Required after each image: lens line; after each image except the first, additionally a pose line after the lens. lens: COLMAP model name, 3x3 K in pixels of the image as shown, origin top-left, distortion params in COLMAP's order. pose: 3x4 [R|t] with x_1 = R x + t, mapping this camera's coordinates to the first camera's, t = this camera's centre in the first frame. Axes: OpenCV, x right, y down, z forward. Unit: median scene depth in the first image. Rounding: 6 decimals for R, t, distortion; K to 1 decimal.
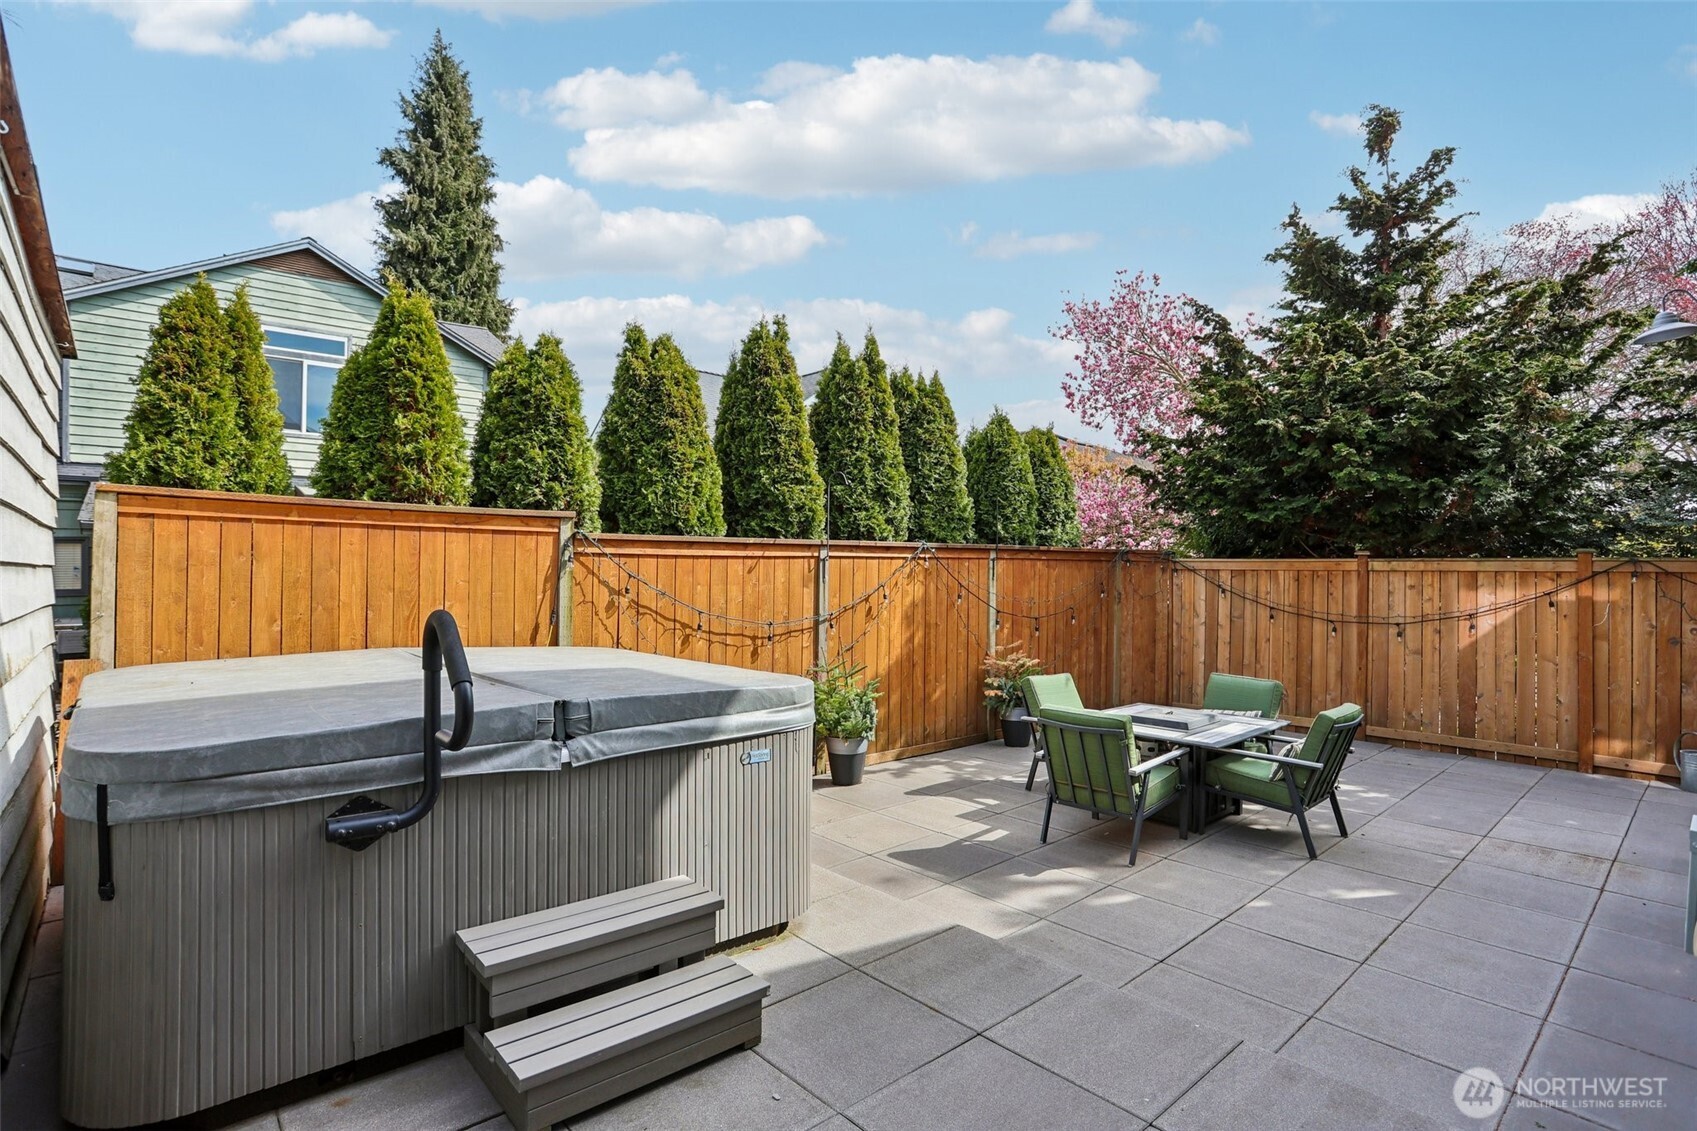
lens RADIAL K [[842.3, 0, 854.8], [0, 842.3, 556.4], [0, 0, 1]] dist [-0.045673, 0.000292]
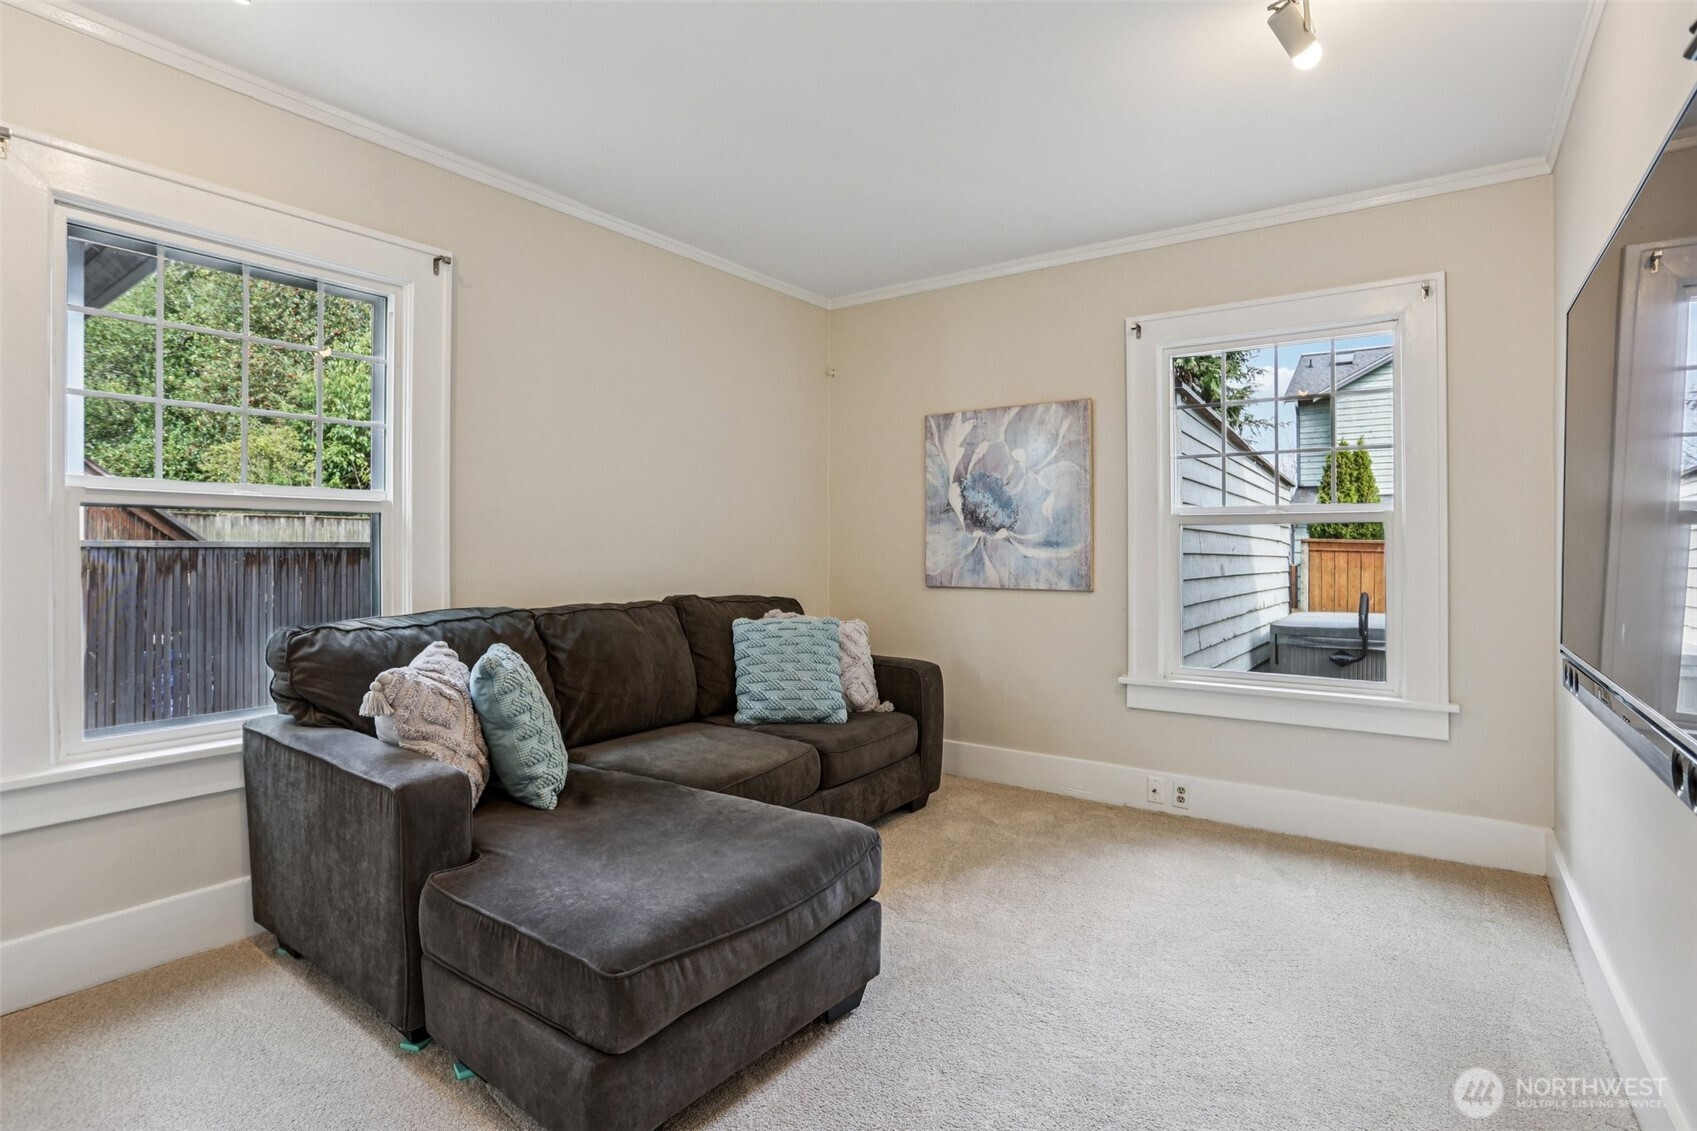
lens RADIAL K [[877.5, 0, 834.1], [0, 877.5, 557.5], [0, 0, 1]] dist [-0.079110, 0.042672]
pose [[0.243699, 0.003120, -0.969846, 1.209985], [0.015778, 0.999850, 0.007181, -0.073011], [0.969723, -0.017052, 0.243613, -0.975966]]
